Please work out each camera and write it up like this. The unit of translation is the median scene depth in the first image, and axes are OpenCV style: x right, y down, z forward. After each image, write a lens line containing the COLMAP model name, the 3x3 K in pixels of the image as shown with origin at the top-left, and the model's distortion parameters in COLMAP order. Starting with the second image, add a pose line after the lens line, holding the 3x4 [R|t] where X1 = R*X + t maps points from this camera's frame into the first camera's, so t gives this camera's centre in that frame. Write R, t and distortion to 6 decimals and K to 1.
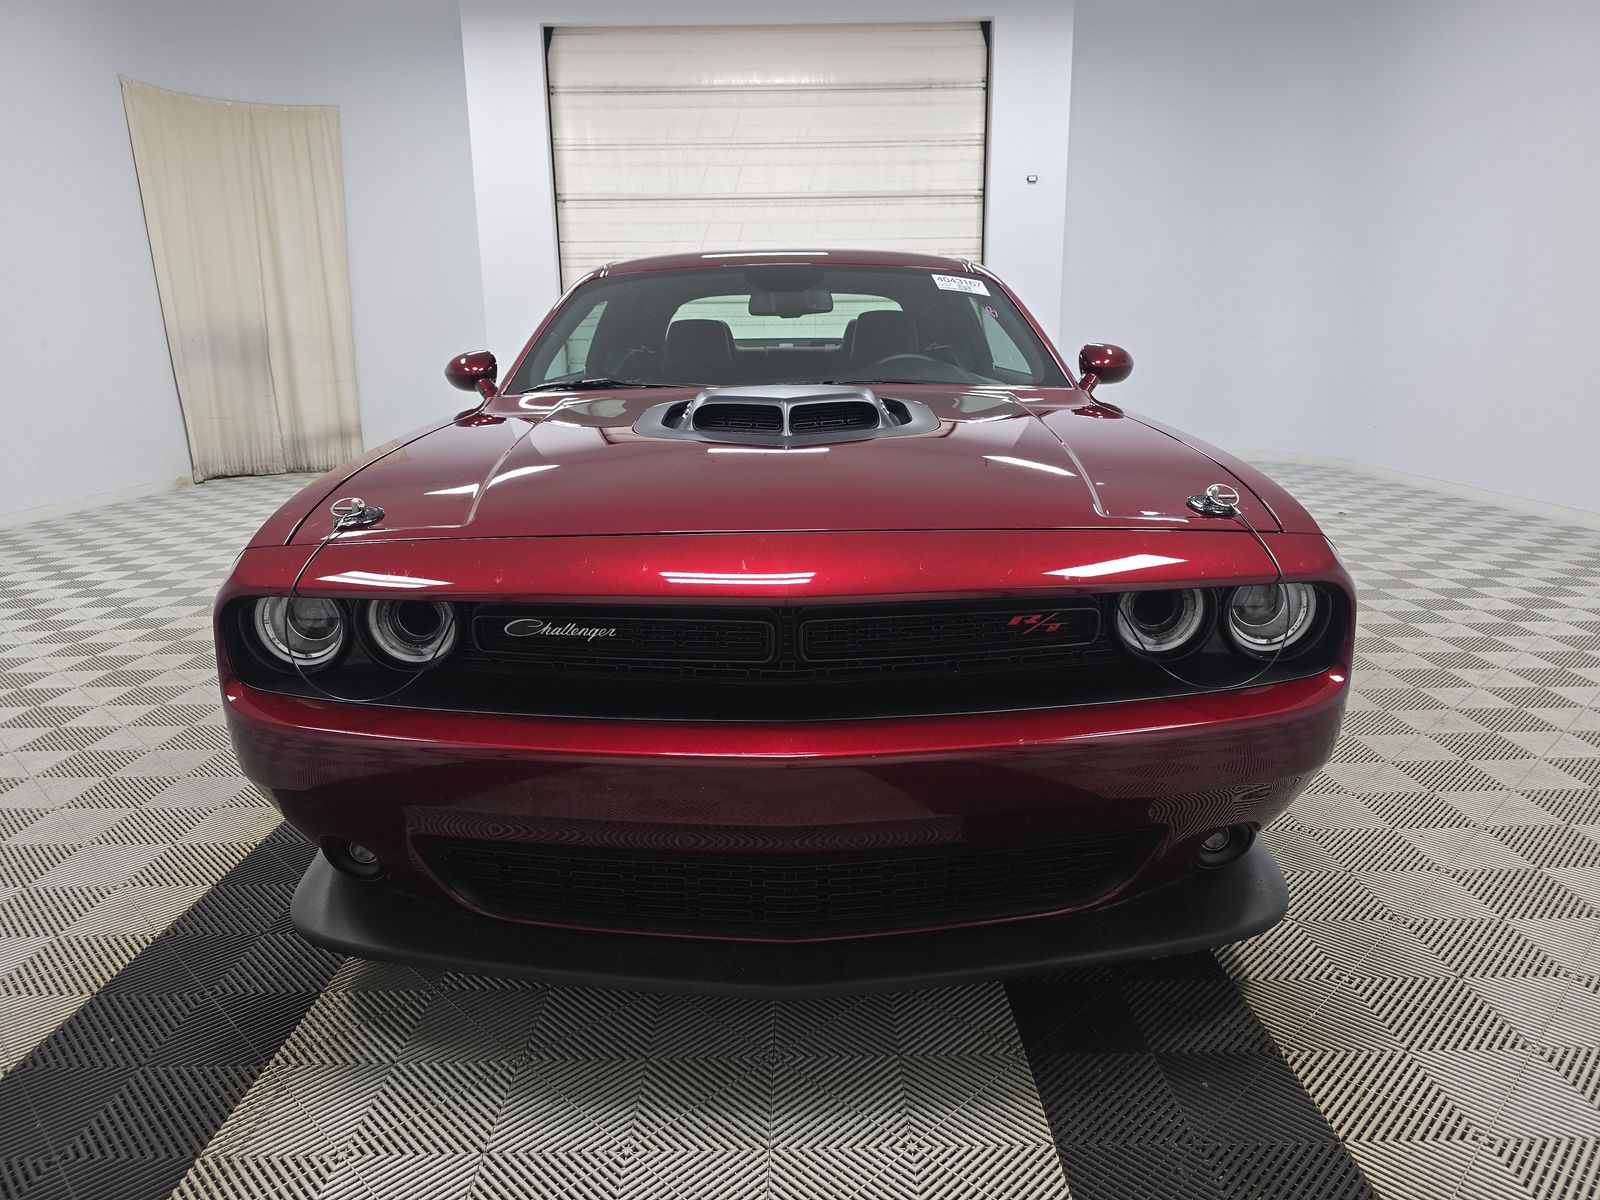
lens RADIAL K [[1087.2, 0, 808.1], [0, 1087.2, 592.5], [0, 0, 1]] dist [0.029857, -0.023901]
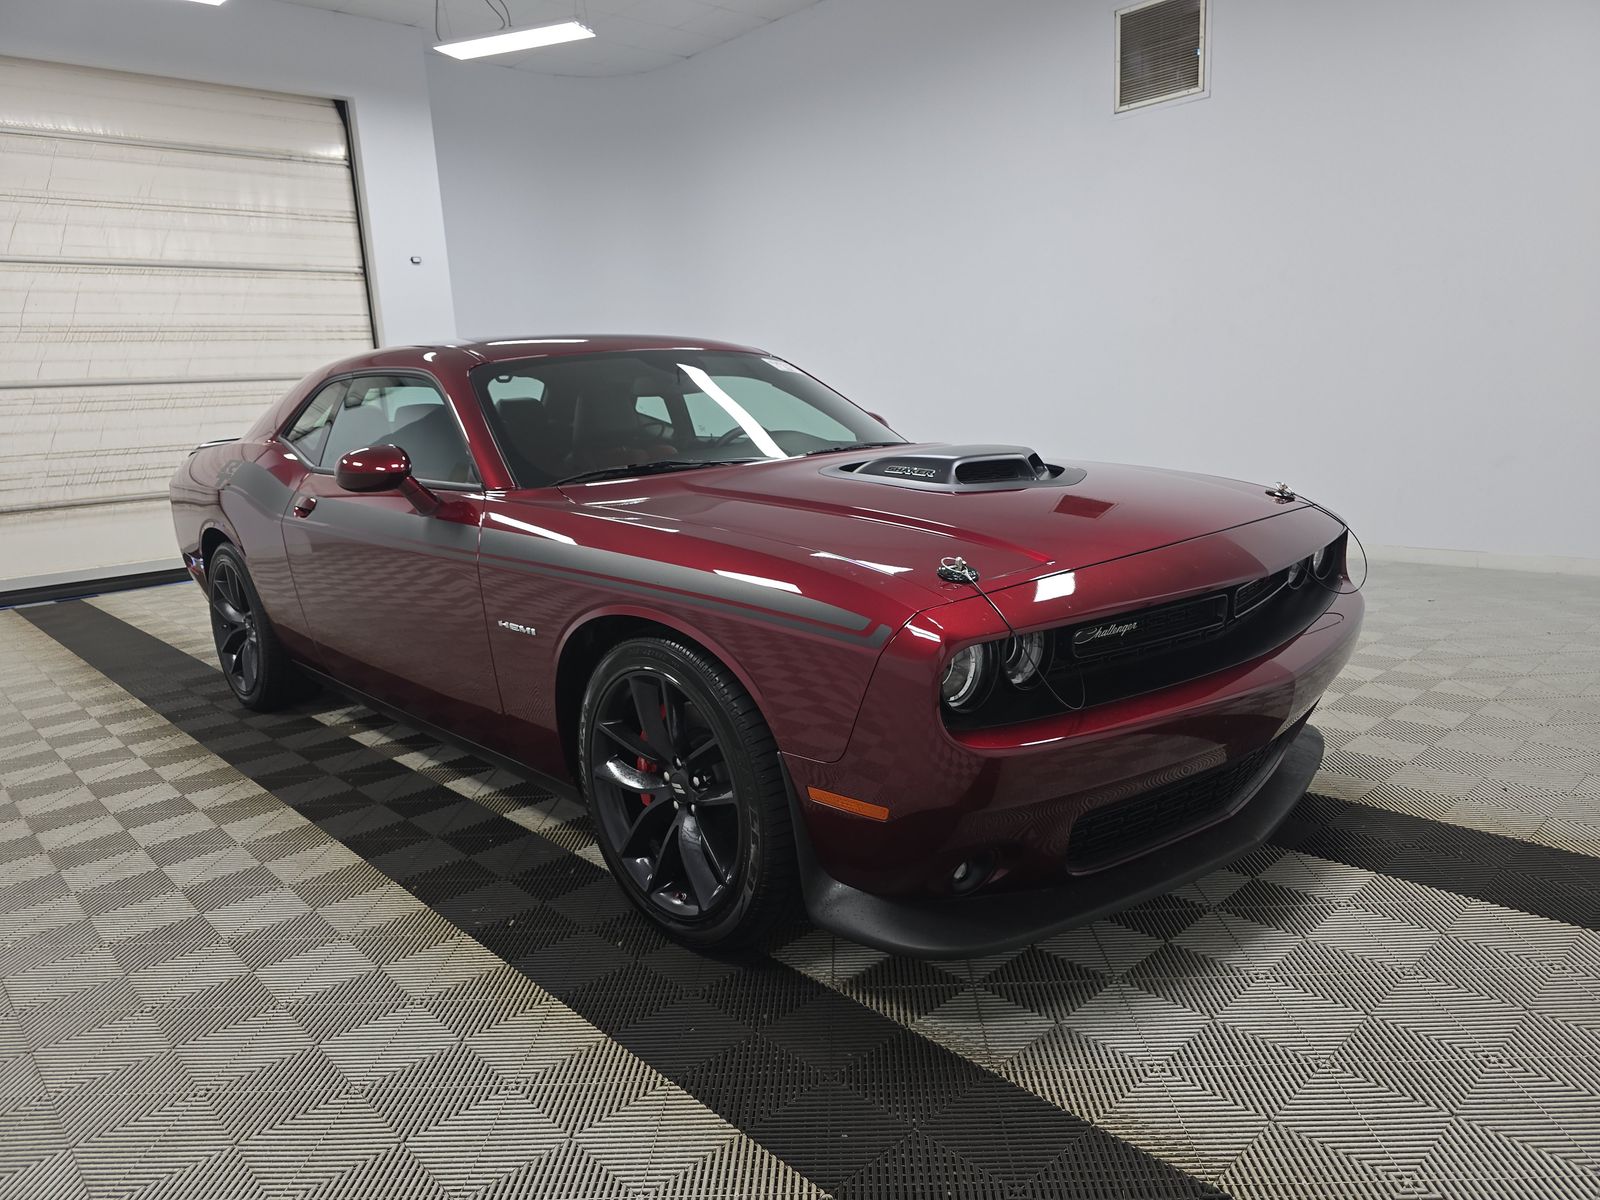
lens RADIAL K [[1087.2, 0, 808.1], [0, 1087.2, 592.5], [0, 0, 1]] dist [0.029857, -0.023901]
pose [[0.736675, -0.149242, 0.659574, -0.239076], [0.191328, 0.981490, 0.008388, -0.016218], [-0.648617, 0.120016, 0.751593, 0.042205]]
